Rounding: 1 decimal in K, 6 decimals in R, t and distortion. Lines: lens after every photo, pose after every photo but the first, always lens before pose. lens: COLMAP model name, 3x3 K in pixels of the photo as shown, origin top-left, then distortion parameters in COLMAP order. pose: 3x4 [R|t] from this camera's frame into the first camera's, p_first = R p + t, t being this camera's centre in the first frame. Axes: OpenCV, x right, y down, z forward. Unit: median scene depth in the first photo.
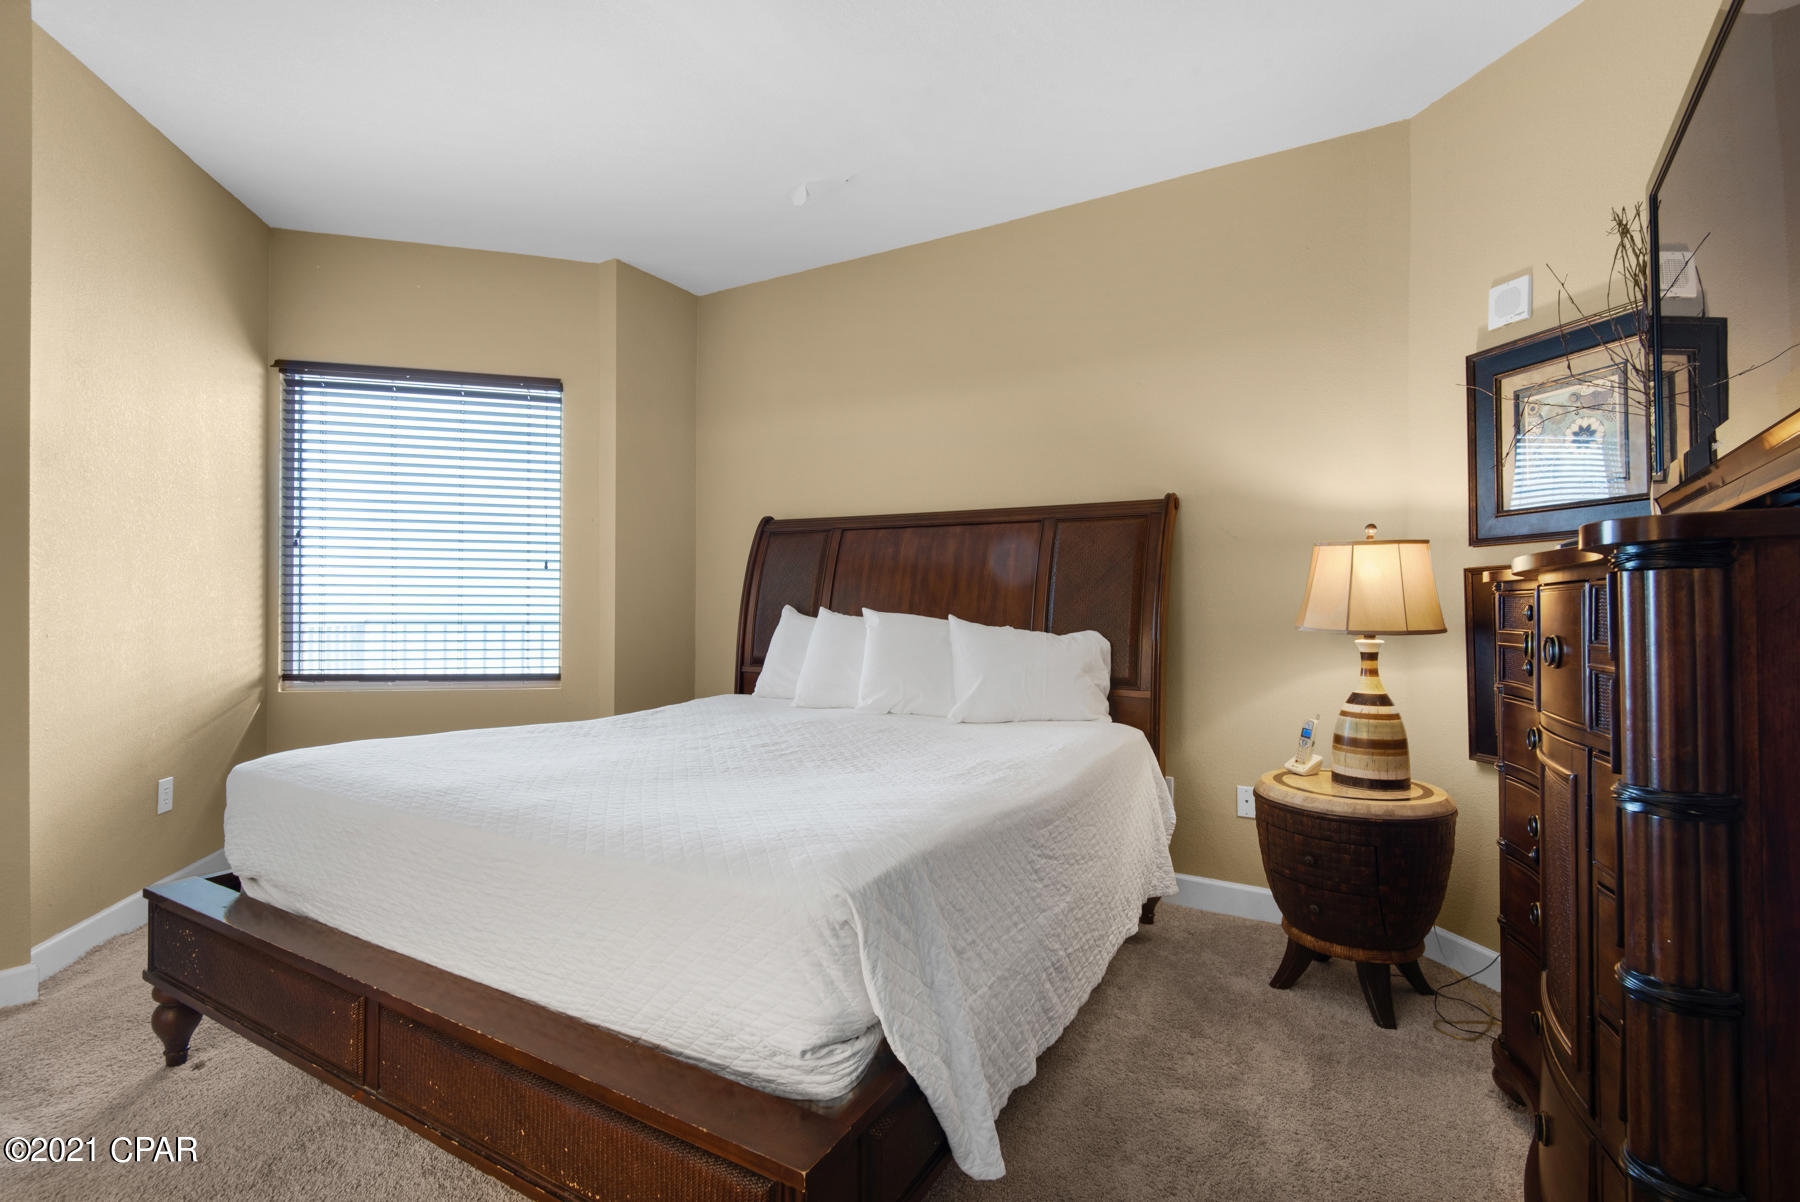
lens RADIAL K [[841.0, 0, 887.2], [0, 841.0, 602.3], [0, 0, 1]] dist [0.046727, -0.032754]
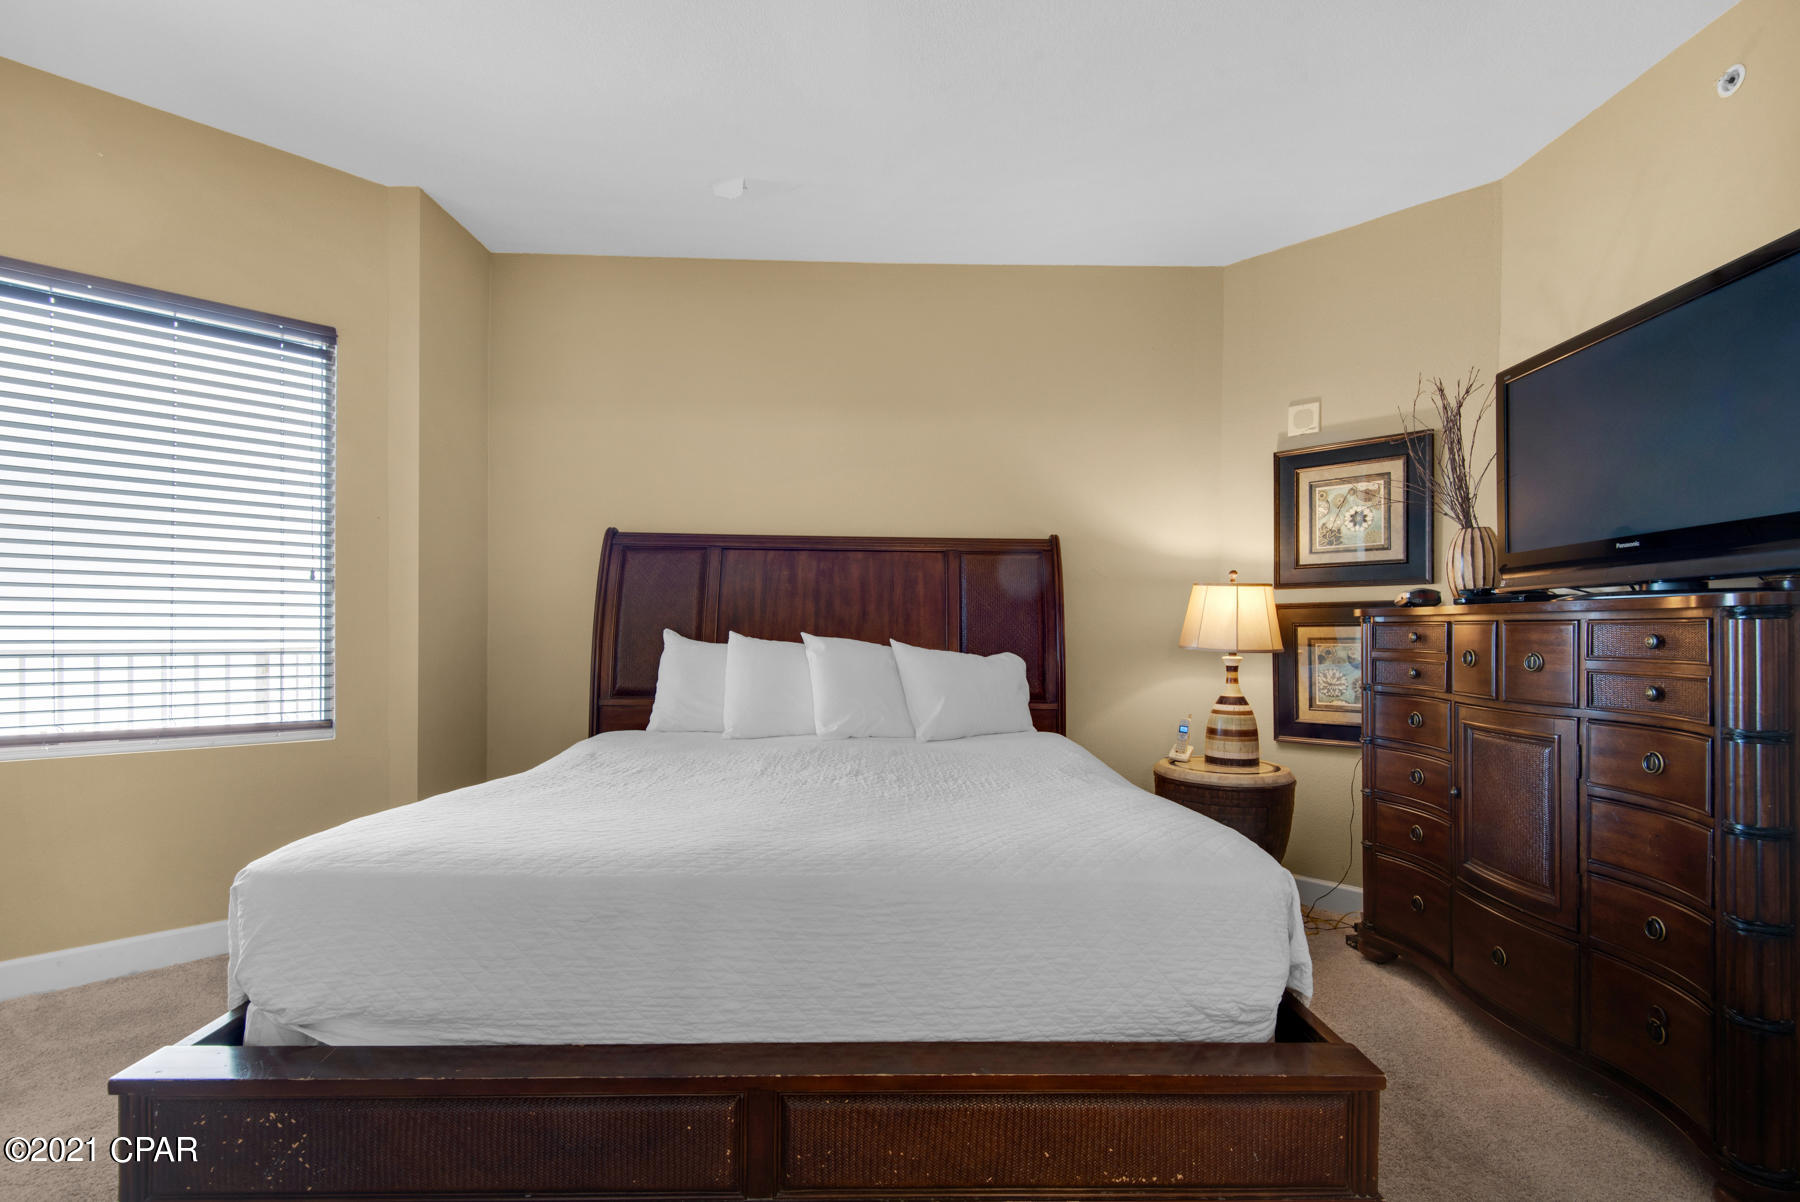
lens RADIAL K [[866.6, 0, 902.3], [0, 866.6, 632.3], [0, 0, 1]] dist [0.036016, -0.000106]
pose [[0.845599, -0.002943, 0.533810, -0.506993], [-0.004073, 0.999920, 0.011965, -0.006967], [-0.533803, -0.012291, 0.845520, 0.094183]]
